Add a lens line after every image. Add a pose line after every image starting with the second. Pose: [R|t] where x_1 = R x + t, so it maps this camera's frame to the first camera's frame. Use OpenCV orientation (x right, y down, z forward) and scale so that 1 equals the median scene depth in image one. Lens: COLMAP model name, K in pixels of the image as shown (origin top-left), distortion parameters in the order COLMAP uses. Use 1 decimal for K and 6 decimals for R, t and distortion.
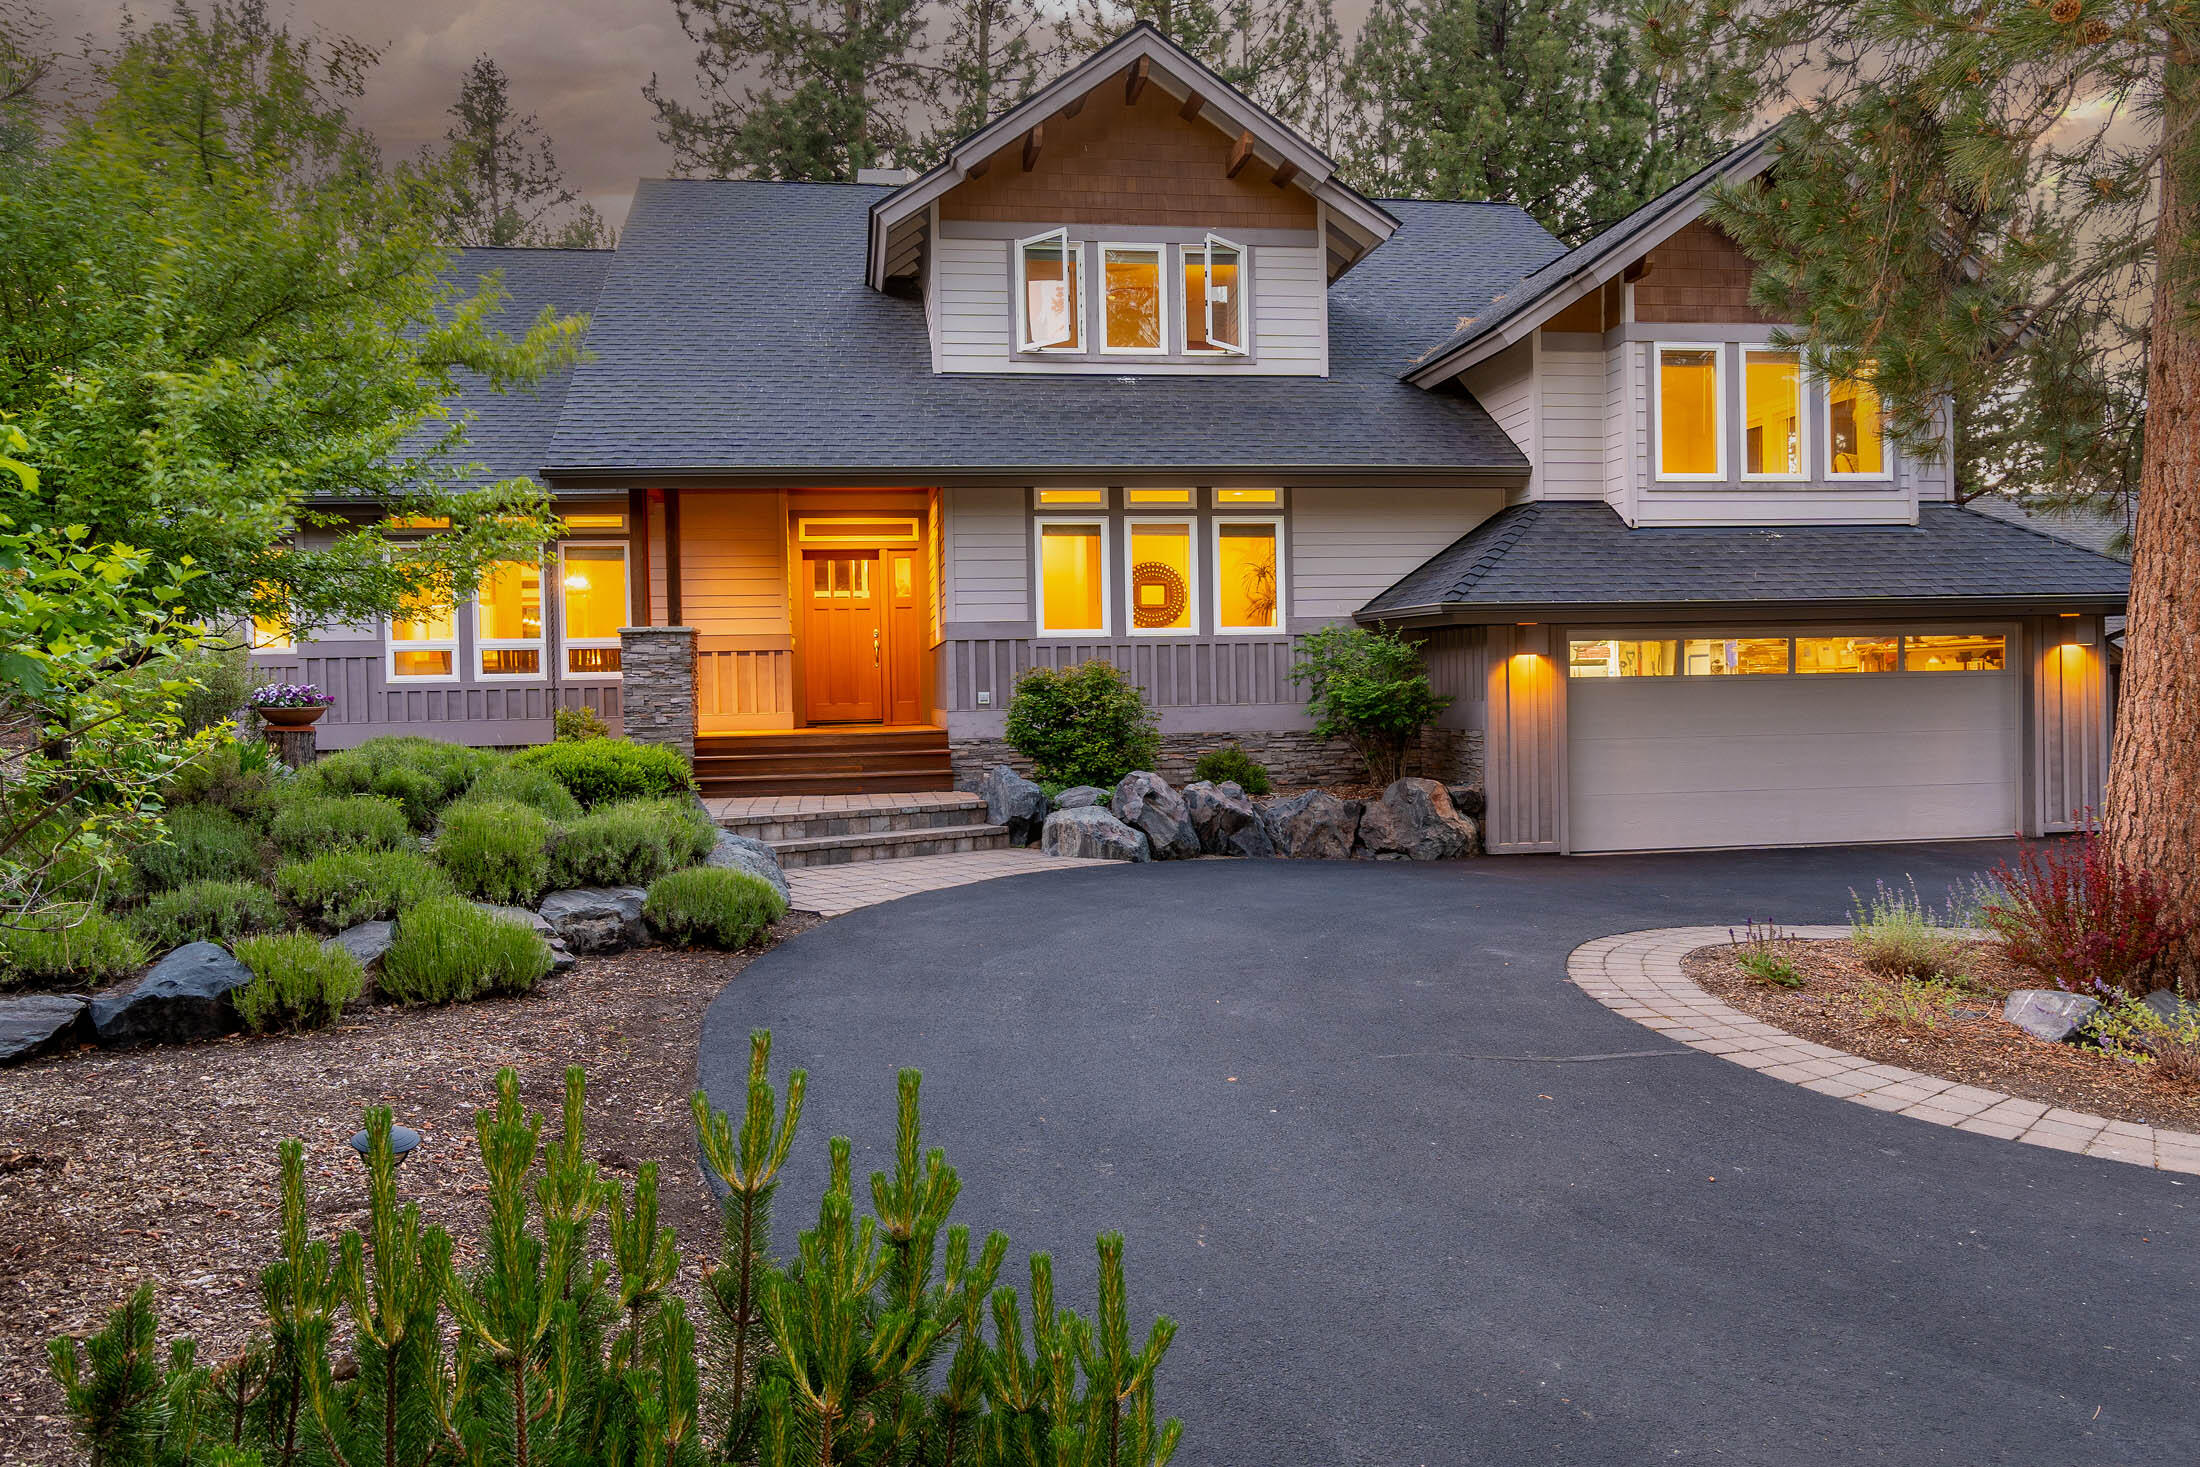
lens RADIAL K [[1544.4, 0, 1100.0], [0, 1544.4, 733.5], [0, 0, 1]] dist [-0.004086, -0.001190]
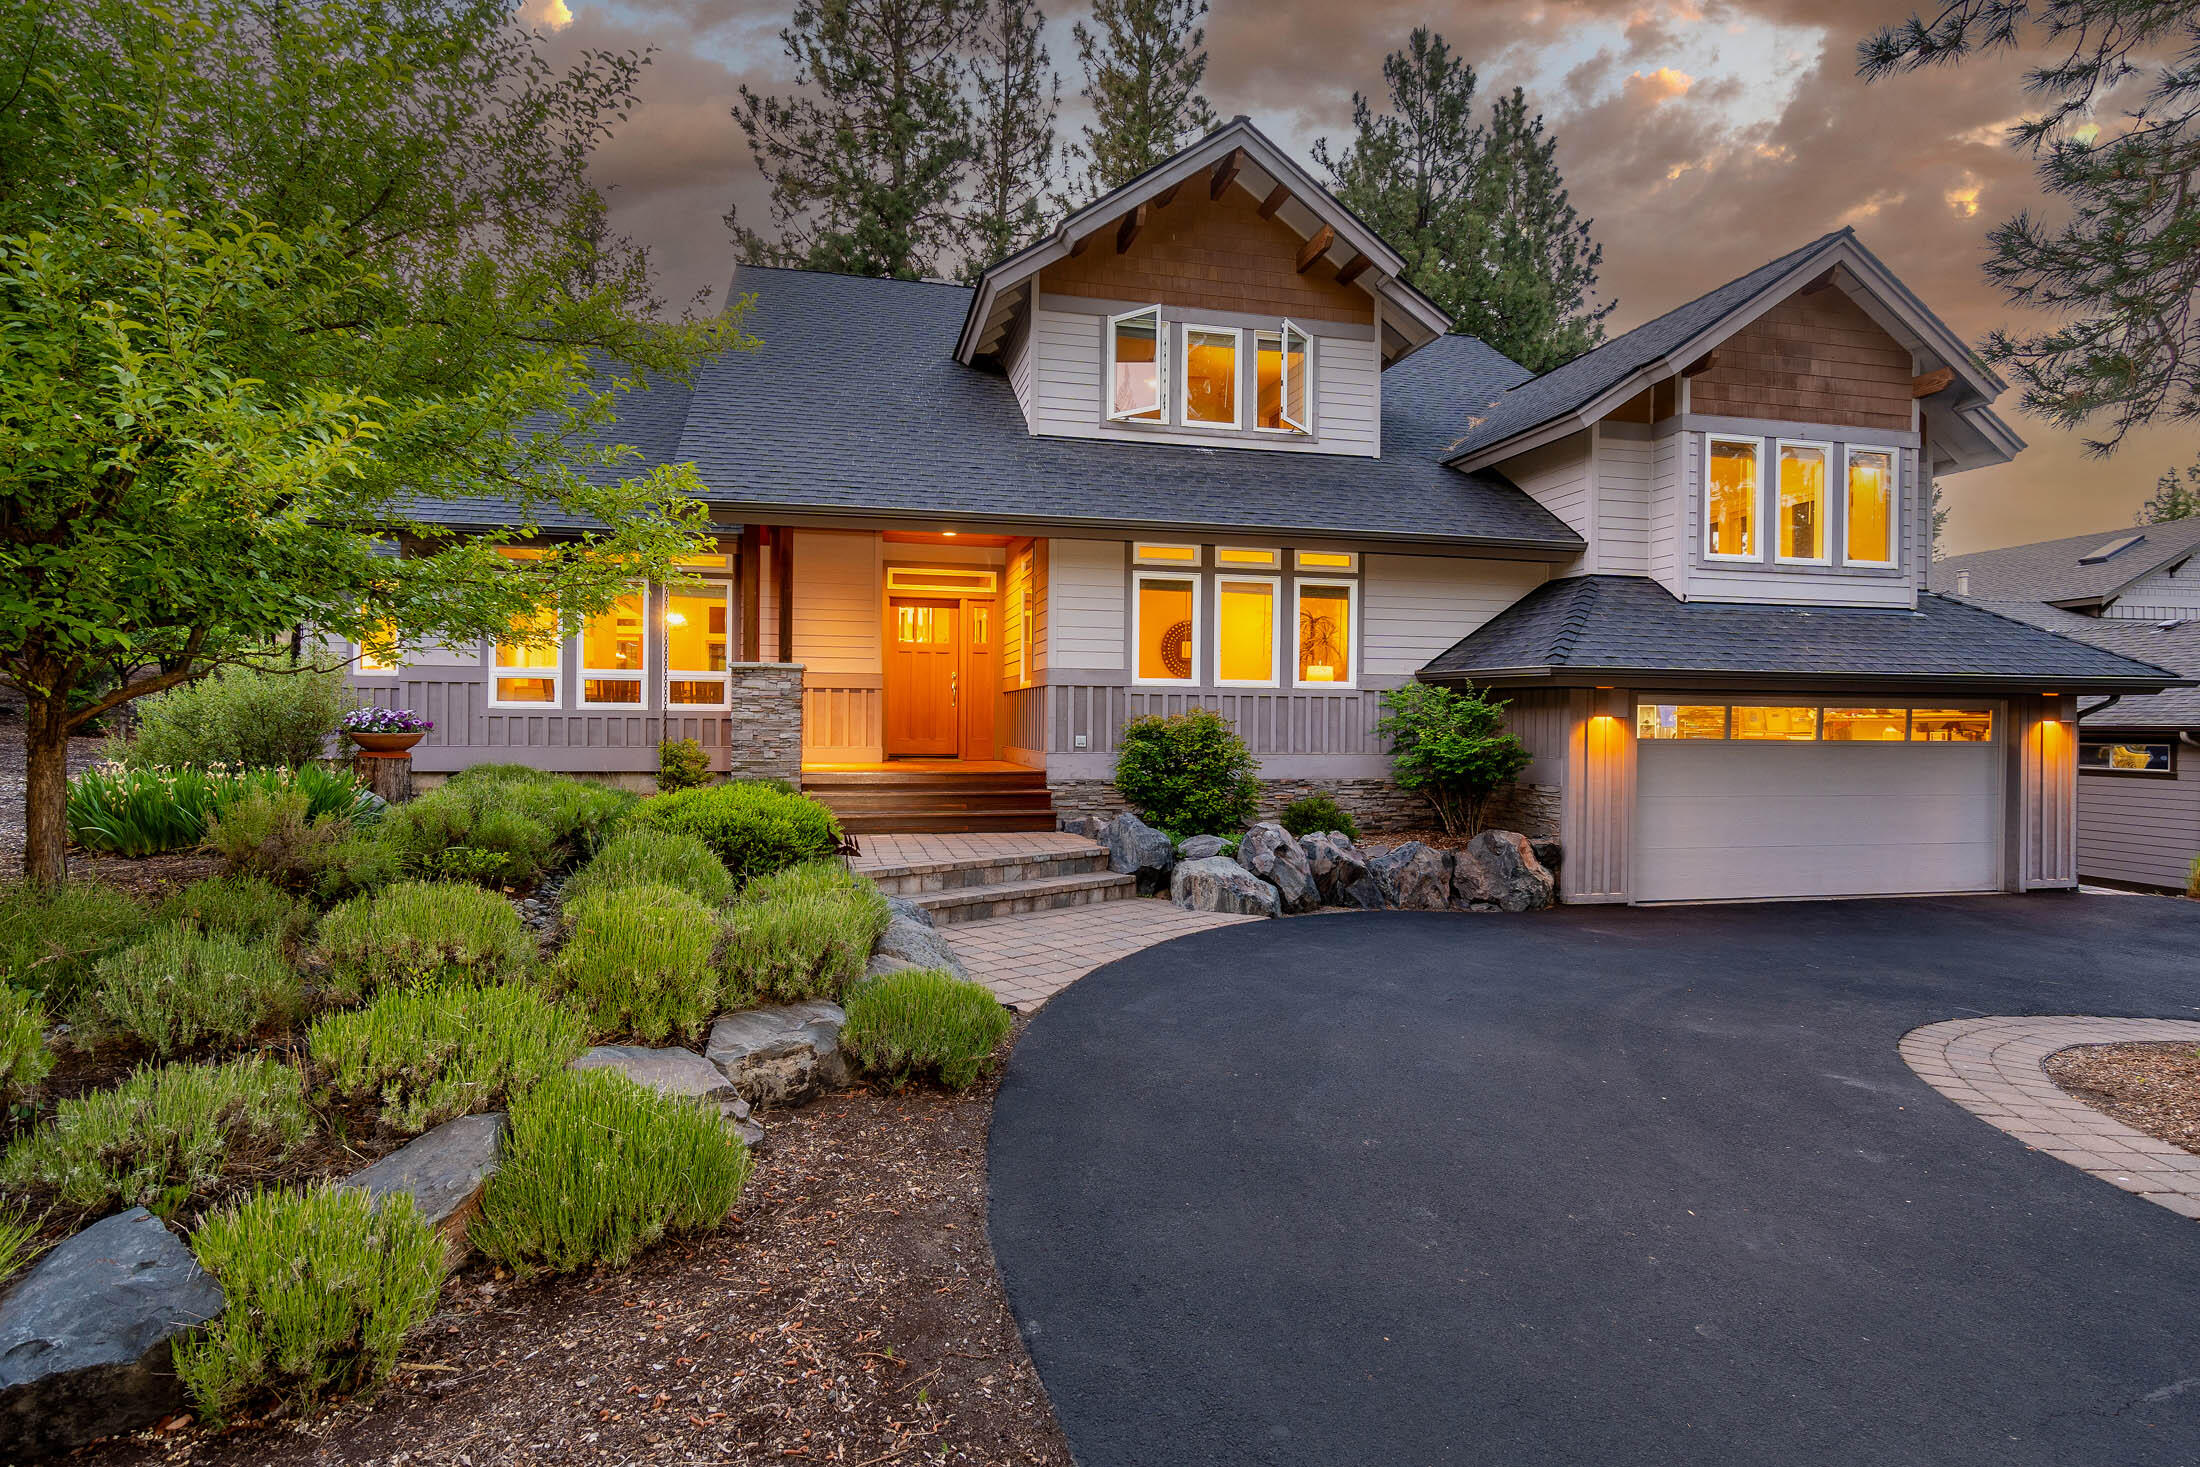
lens RADIAL K [[1115.8, 0, 1100.0], [0, 1115.8, 733.5], [0, 0, 1]] dist [-0.000350, 0.000459]
pose [[0.996941, 0.029099, 0.072541, -0.117050], [-0.027886, 0.999455, -0.017683, -0.015210], [-0.073016, 0.015606, 0.997209, 0.244803]]
